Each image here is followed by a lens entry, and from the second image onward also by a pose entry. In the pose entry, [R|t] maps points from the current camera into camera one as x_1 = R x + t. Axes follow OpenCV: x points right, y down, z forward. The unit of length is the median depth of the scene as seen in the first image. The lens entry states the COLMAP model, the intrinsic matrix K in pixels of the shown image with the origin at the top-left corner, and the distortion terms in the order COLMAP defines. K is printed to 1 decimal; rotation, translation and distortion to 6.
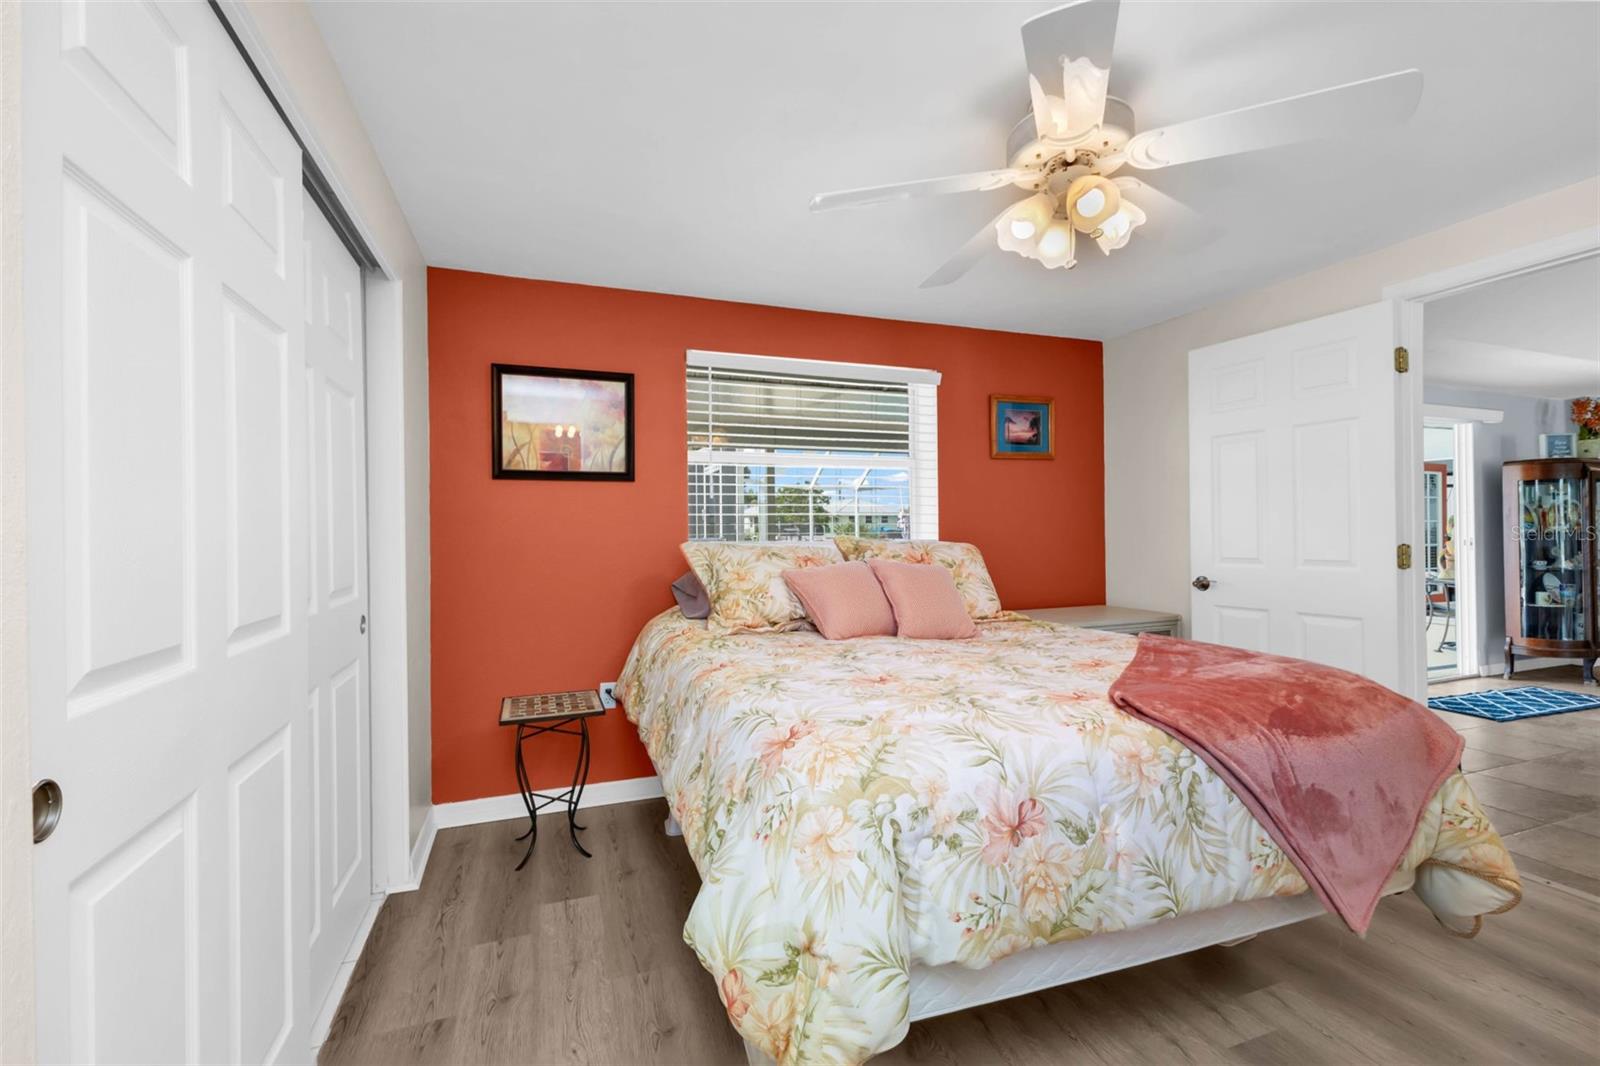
lens RADIAL K [[690.7, 0, 800.1], [0, 690.7, 530.0], [0, 0, 1]] dist [0.002311, 0.000085]
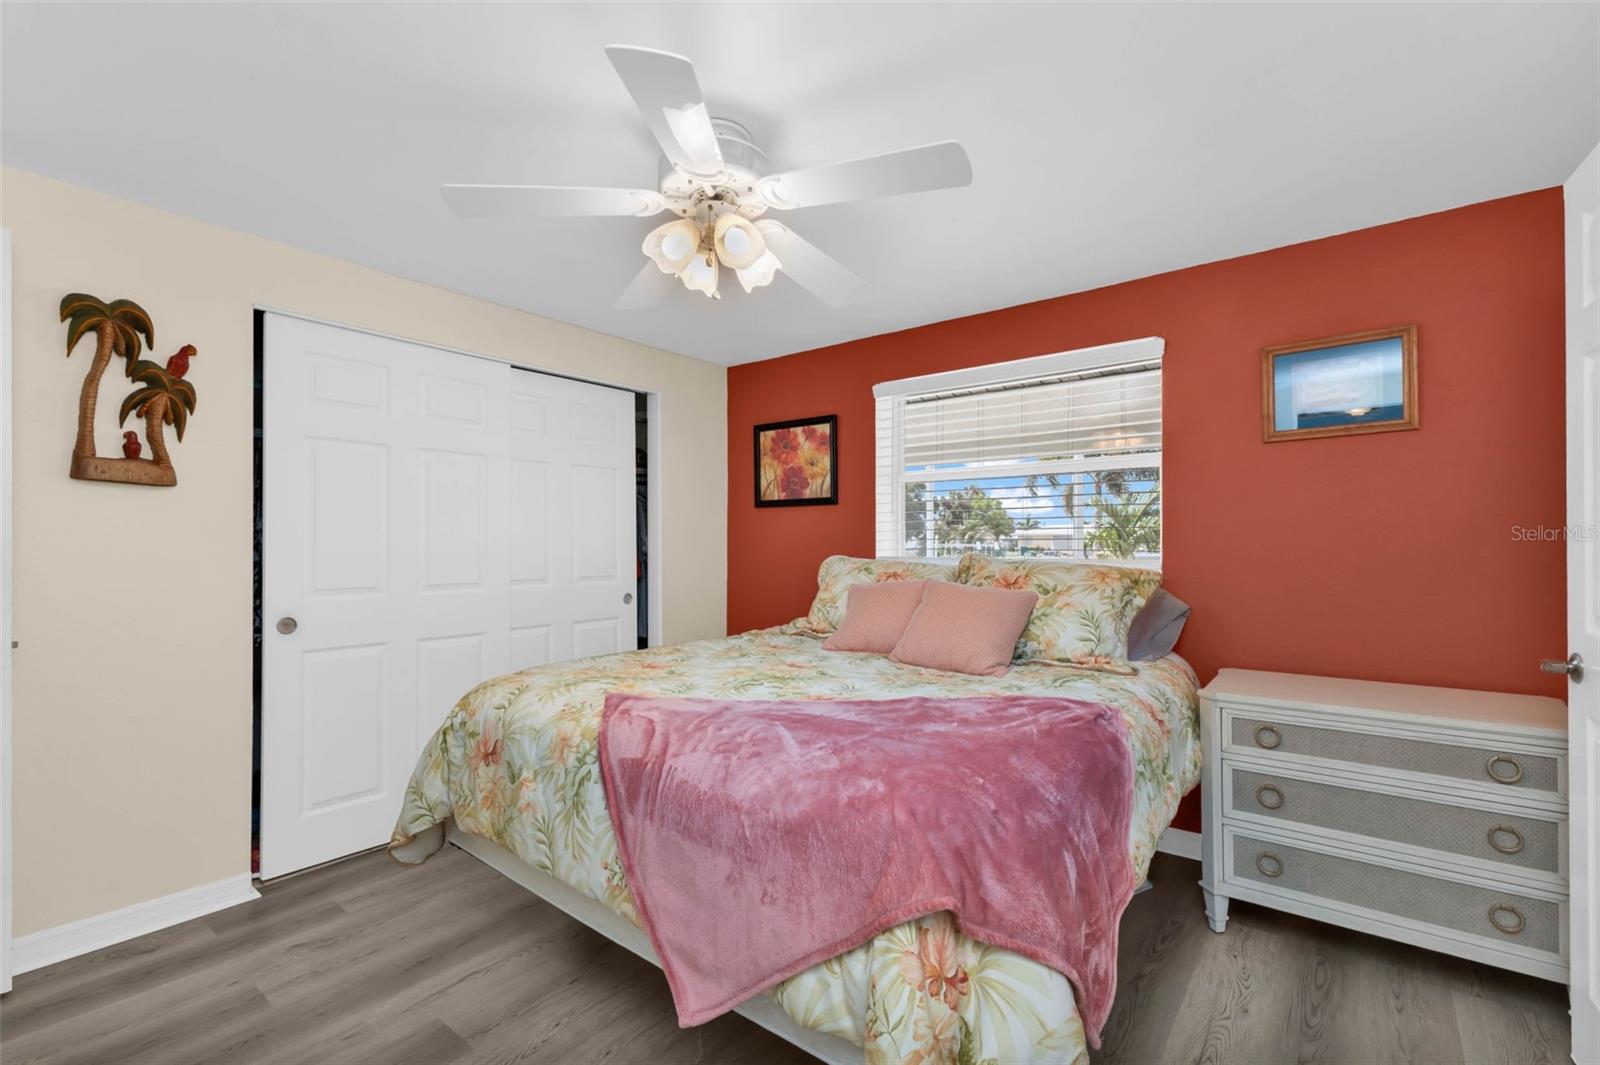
lens RADIAL K [[716.6, 0, 803.3], [0, 716.6, 534.3], [0, 0, 1]] dist [0.008733, -0.000118]
pose [[0.514788, -0.004719, -0.857305, 0.841418], [-0.001284, 0.999979, -0.006275, -0.011737], [0.857317, 0.004331, 0.514771, 0.335364]]
